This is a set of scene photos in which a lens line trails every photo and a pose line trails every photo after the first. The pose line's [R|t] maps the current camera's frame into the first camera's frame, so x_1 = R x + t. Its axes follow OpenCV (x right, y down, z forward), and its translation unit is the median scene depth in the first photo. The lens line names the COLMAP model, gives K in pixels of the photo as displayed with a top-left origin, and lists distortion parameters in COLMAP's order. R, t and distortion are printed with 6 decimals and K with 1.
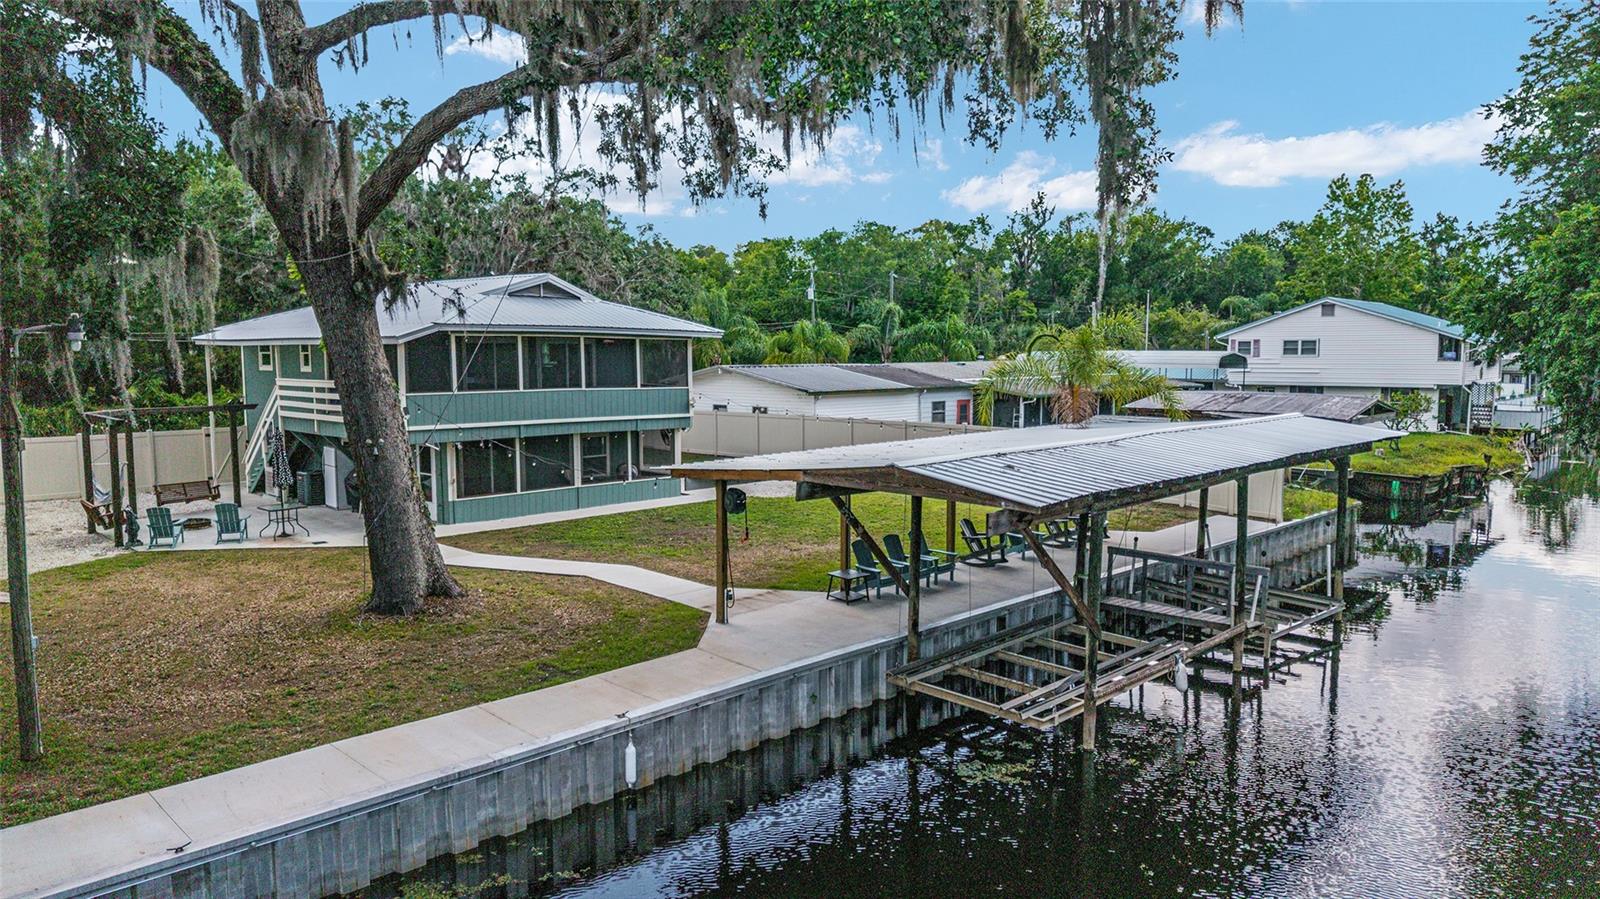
lens RADIAL K [[1061.0, 0, 797.4], [0, 1061.0, 461.6], [0, 0, 1]] dist [0.048934, -0.062038]
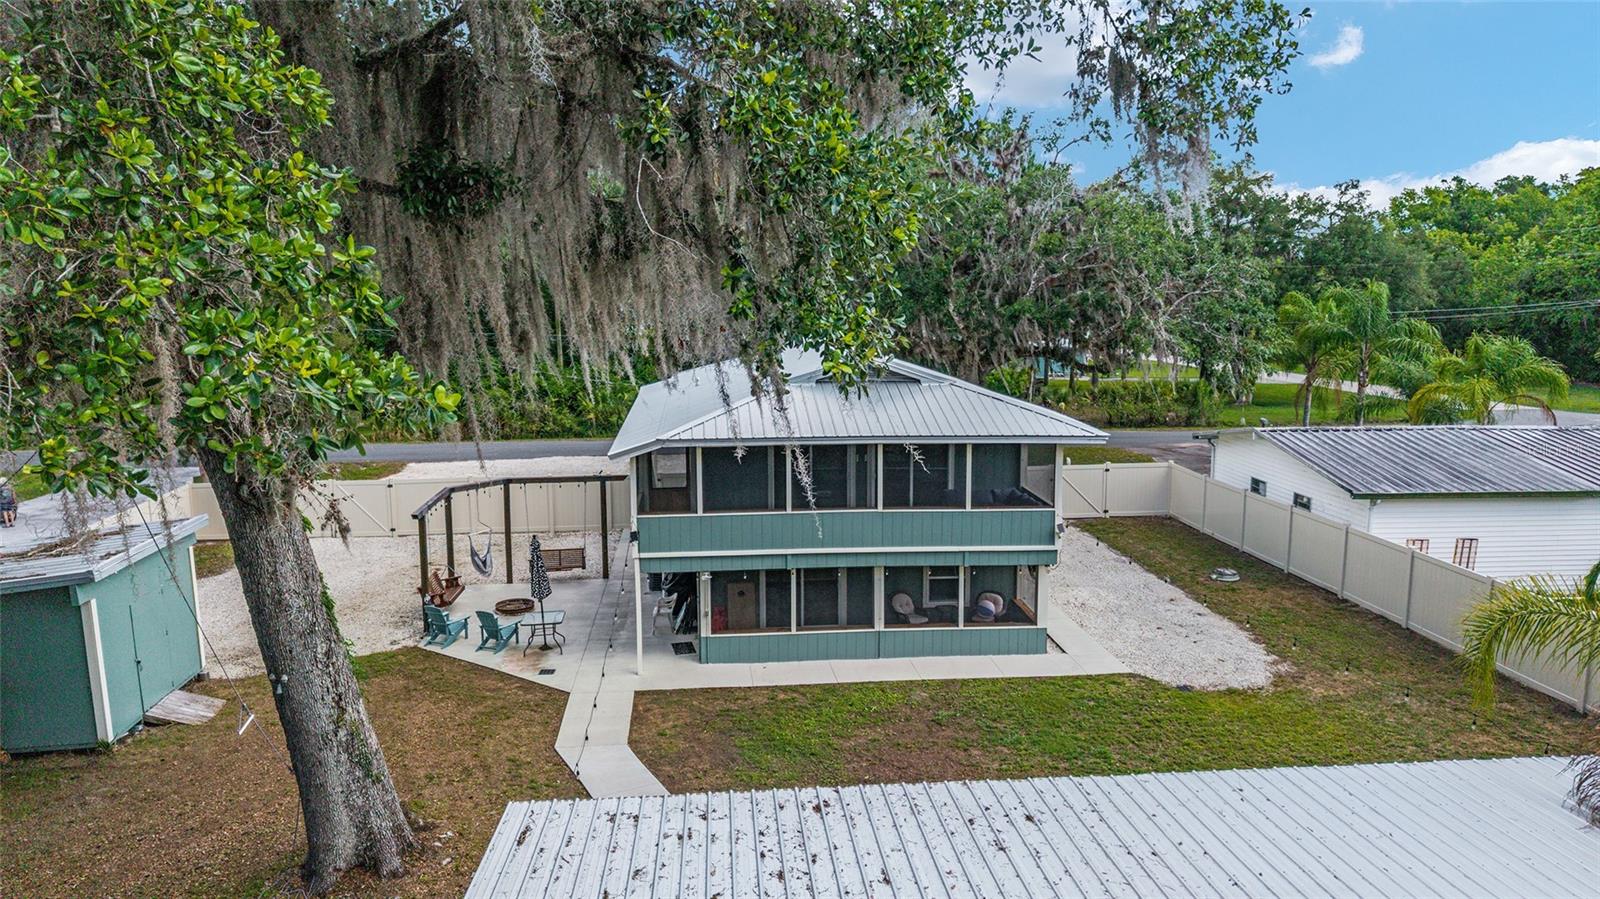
lens RADIAL K [[1065.3, 0, 798.4], [0, 1065.3, 453.8], [0, 0, 1]] dist [0.030879, -0.031784]
pose [[0.759154, 0.097408, -0.643581, 0.340074], [-0.065211, 0.995146, 0.073696, -0.228606], [0.647636, -0.013978, 0.761821, 0.544475]]
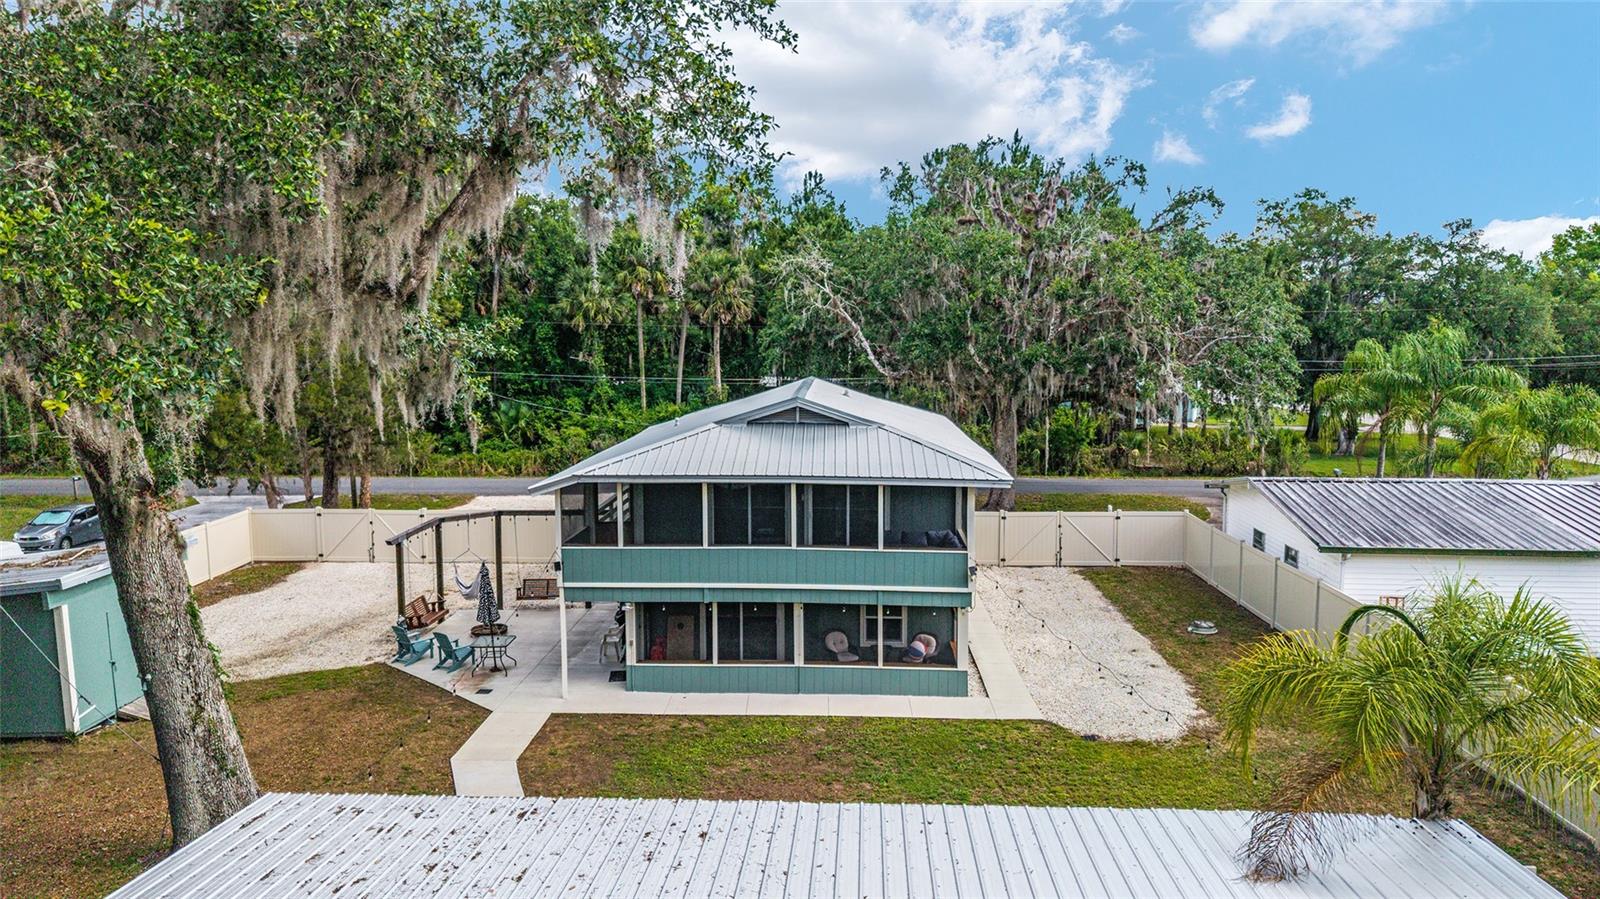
lens RADIAL K [[1065.3, 0, 798.4], [0, 1065.3, 453.8], [0, 0, 1]] dist [0.030879, -0.031784]
pose [[0.660770, 0.082932, -0.745993, 0.540142], [-0.076012, 0.996161, 0.043416, -0.244574], [0.746730, 0.028016, 0.664537, 0.680768]]
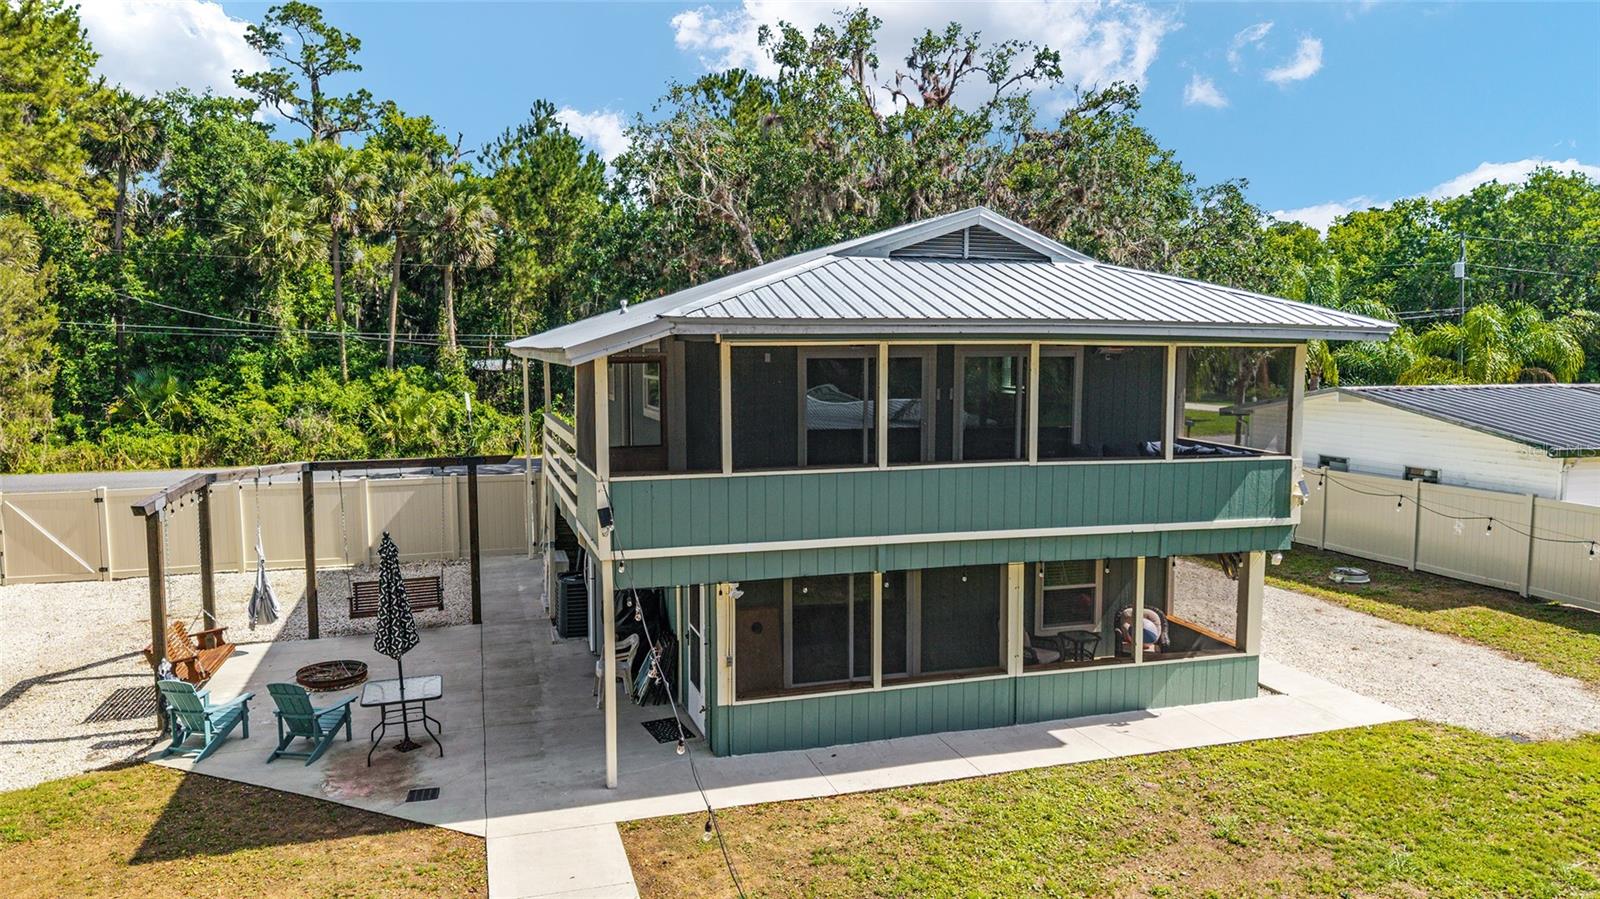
lens RADIAL K [[1072.6, 0, 797.4], [0, 1072.6, 457.2], [0, 0, 1]] dist [-0.001443, -0.000003]
pose [[0.875185, 0.049233, -0.481277, -0.107773], [-0.050366, 0.998675, 0.010572, -0.100002], [0.481160, 0.014987, 0.876505, 0.810340]]
